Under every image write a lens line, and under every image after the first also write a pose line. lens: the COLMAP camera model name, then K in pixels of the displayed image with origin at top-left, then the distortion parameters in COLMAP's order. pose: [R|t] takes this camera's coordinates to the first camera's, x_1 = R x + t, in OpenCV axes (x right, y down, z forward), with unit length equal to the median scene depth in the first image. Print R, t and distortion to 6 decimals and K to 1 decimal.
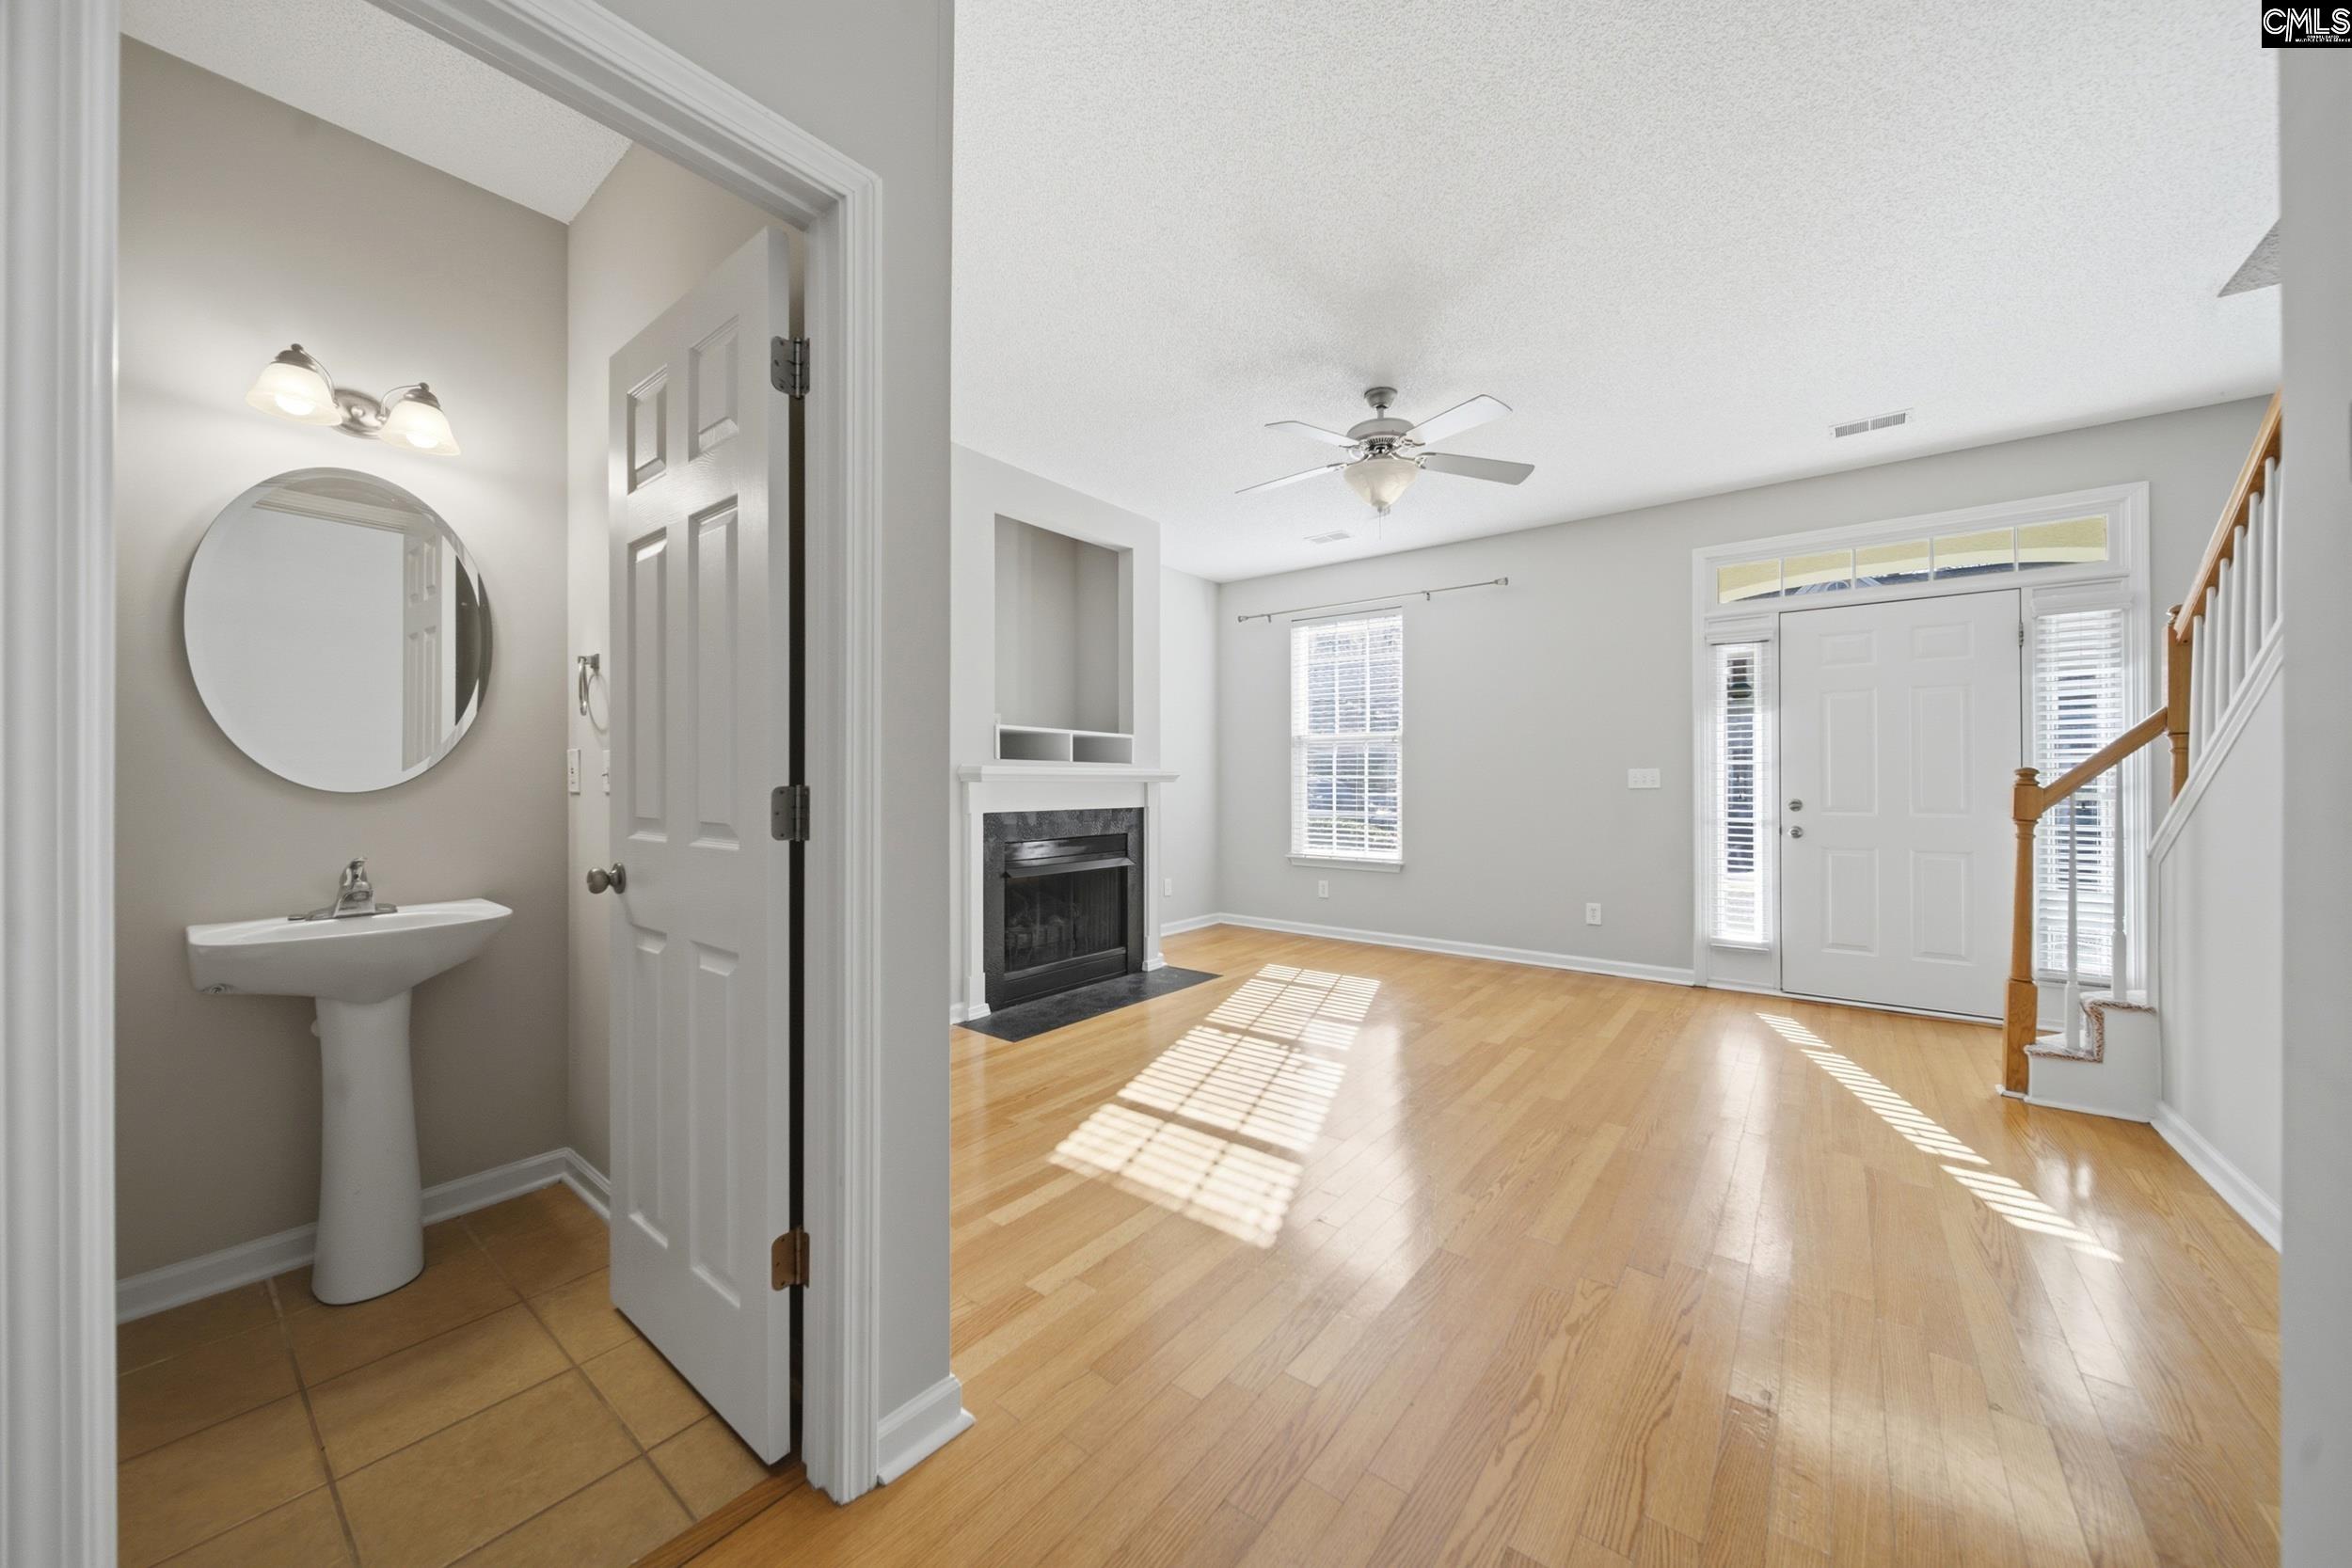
lens RADIAL K [[813.5, 0, 1175.2], [0, 813.5, 782.5], [0, 0, 1]] dist [-0.004811, -0.000271]
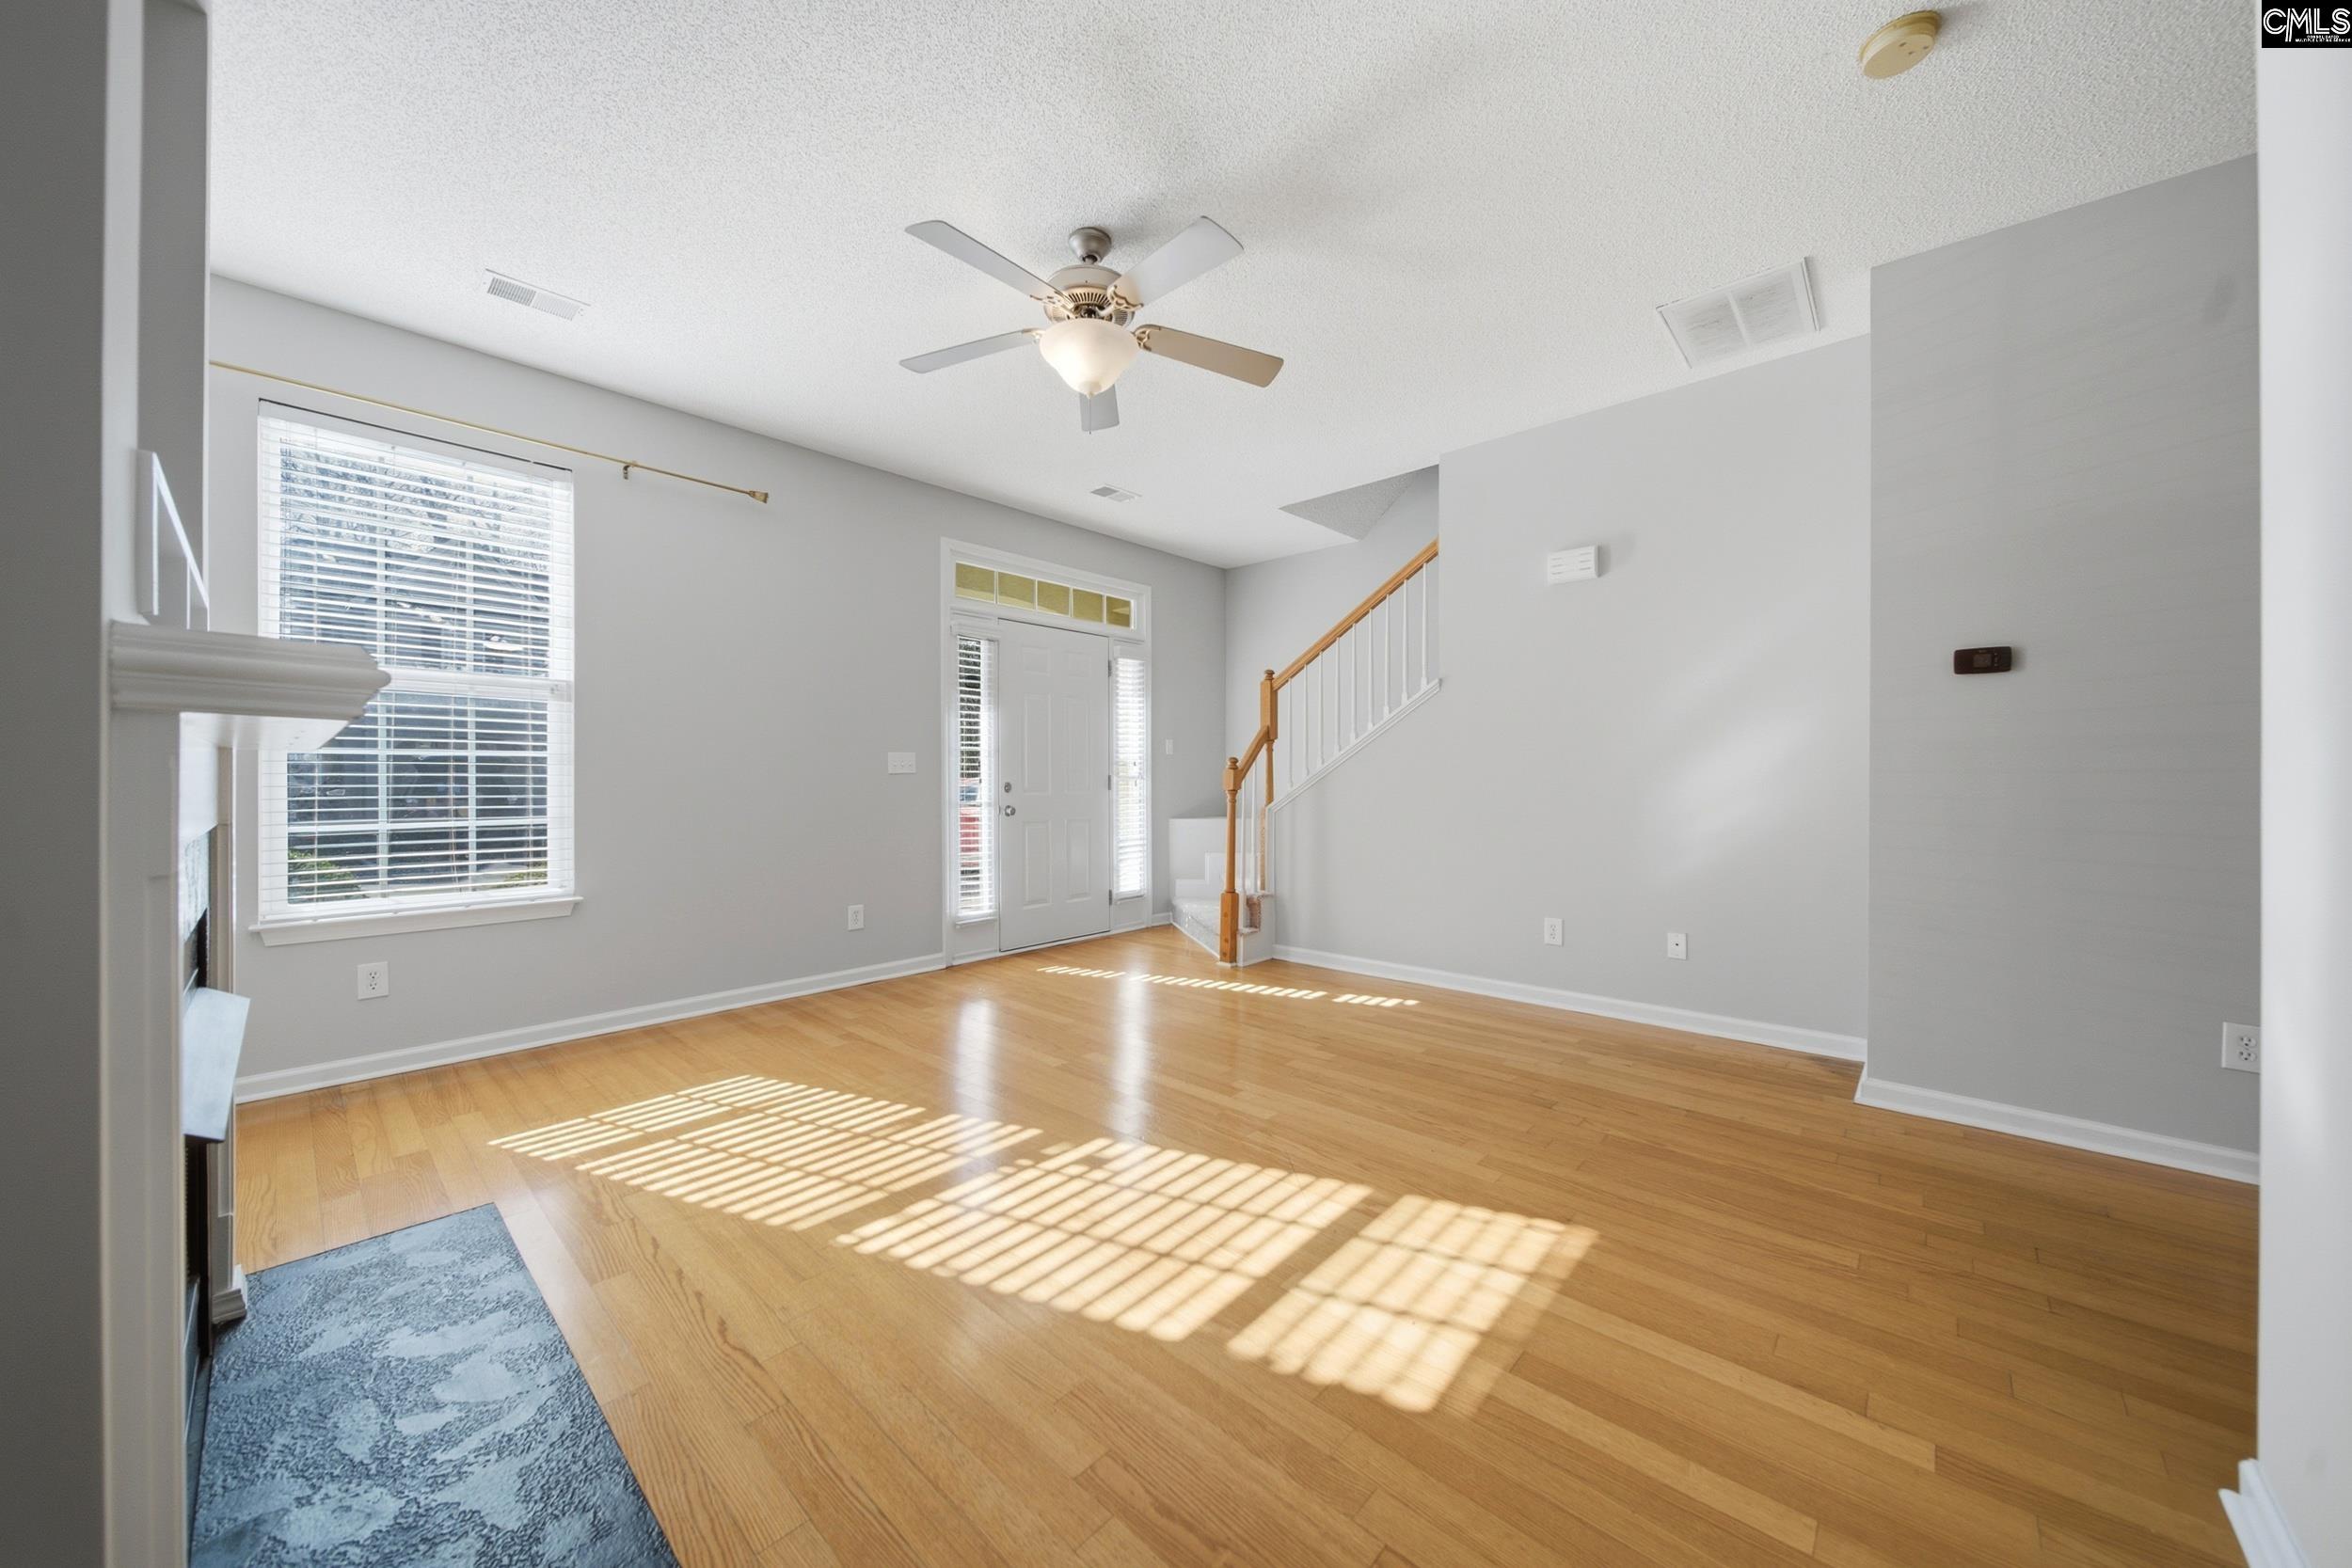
lens RADIAL K [[864.6, 0, 1182.6], [0, 864.6, 775.7], [0, 0, 1]] dist [-0.000095, -0.000077]
pose [[0.041569, 0.002115, 0.999133, -0.672308], [0.003711, 0.999991, -0.002272, 0.023004], [-0.999129, 0.003802, 0.041561, 1.041772]]
